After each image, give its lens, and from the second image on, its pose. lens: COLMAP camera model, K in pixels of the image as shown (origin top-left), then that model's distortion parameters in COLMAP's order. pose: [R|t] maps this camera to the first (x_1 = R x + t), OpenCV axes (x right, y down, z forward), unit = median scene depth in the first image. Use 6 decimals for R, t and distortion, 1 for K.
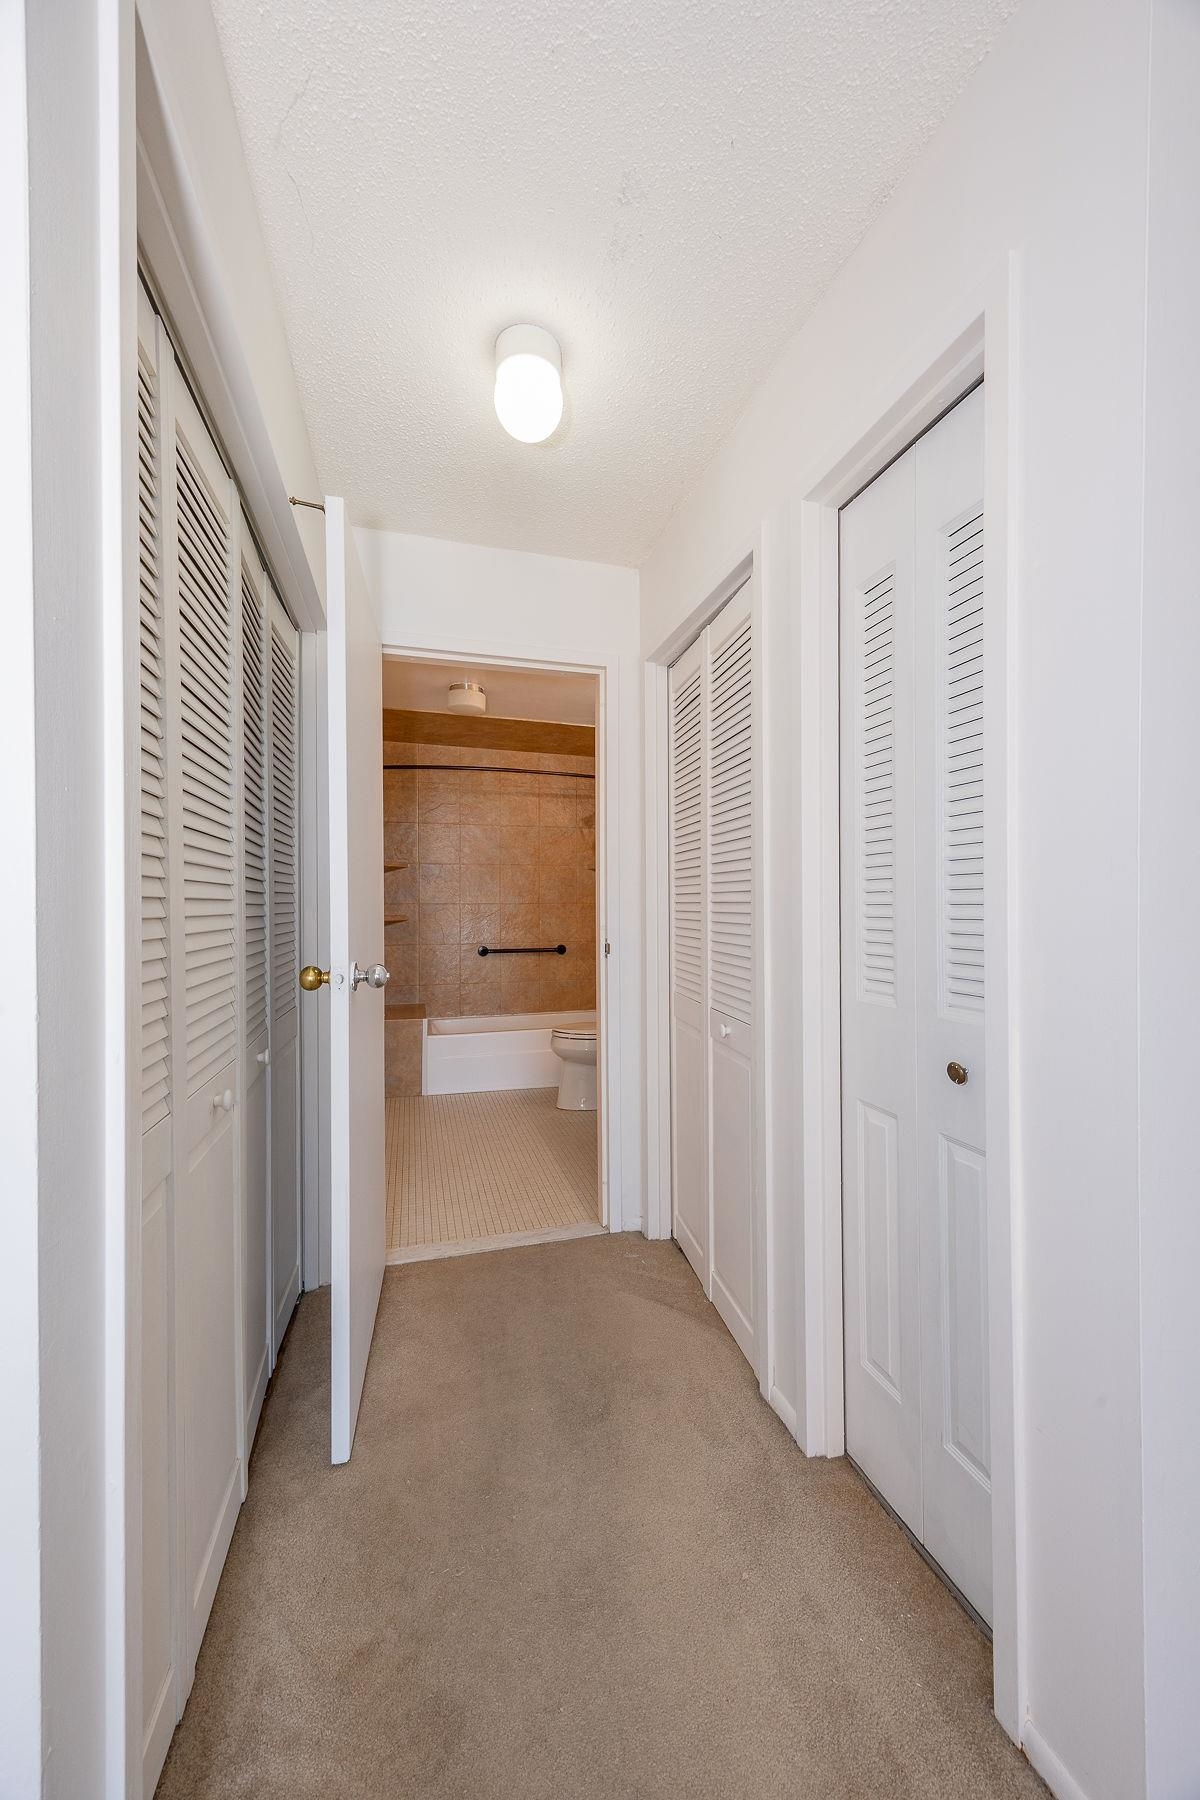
lens RADIAL K [[707.2, 0, 623.5], [0, 707.2, 903.2], [0, 0, 1]] dist [0.000271, -0.000295]
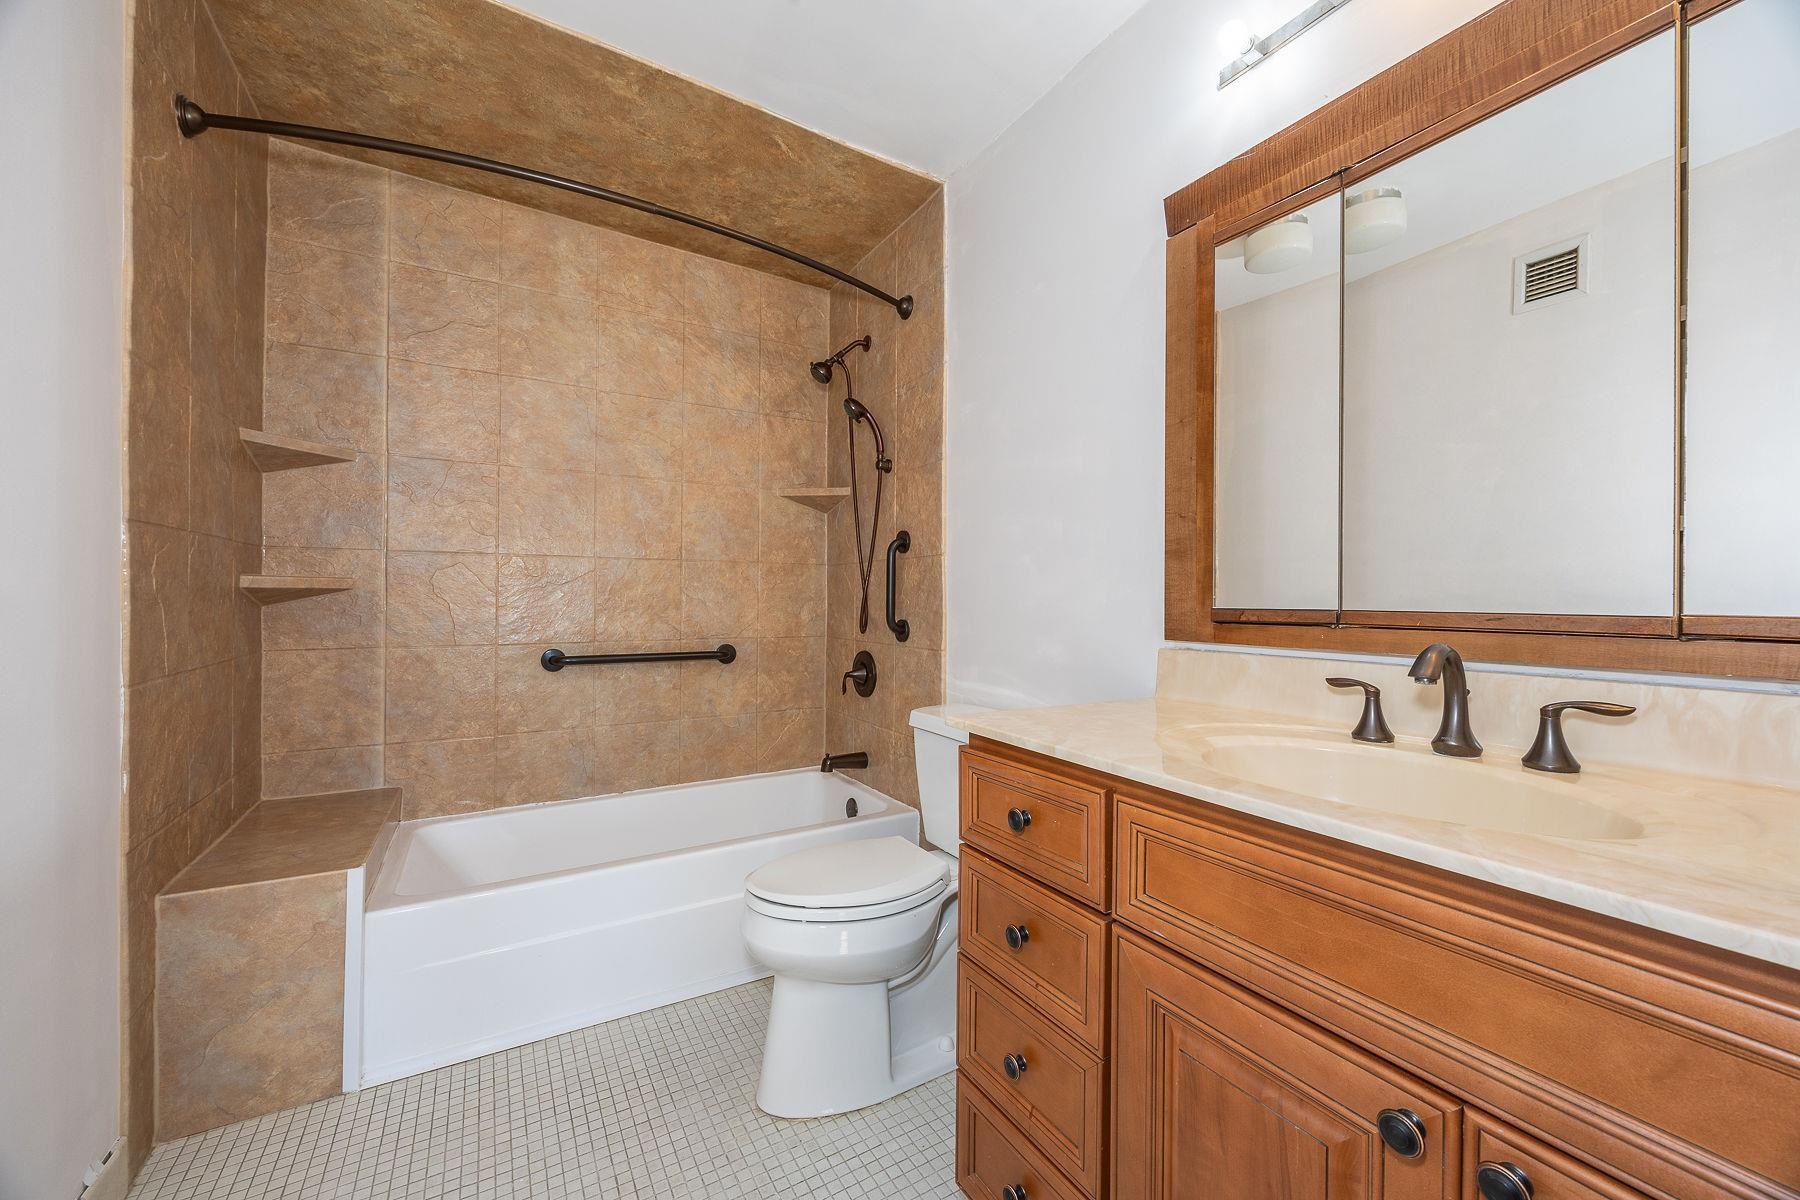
lens RADIAL K [[686.8, 0, 906.7], [0, 686.8, 596.9], [0, 0, 1]] dist [0.001066, 0.000187]
pose [[0.964441, 0.008291, 0.264169, -0.096314], [-0.005137, 0.999907, -0.012629, 0.031660], [-0.264249, 0.010823, 0.964394, 0.513297]]
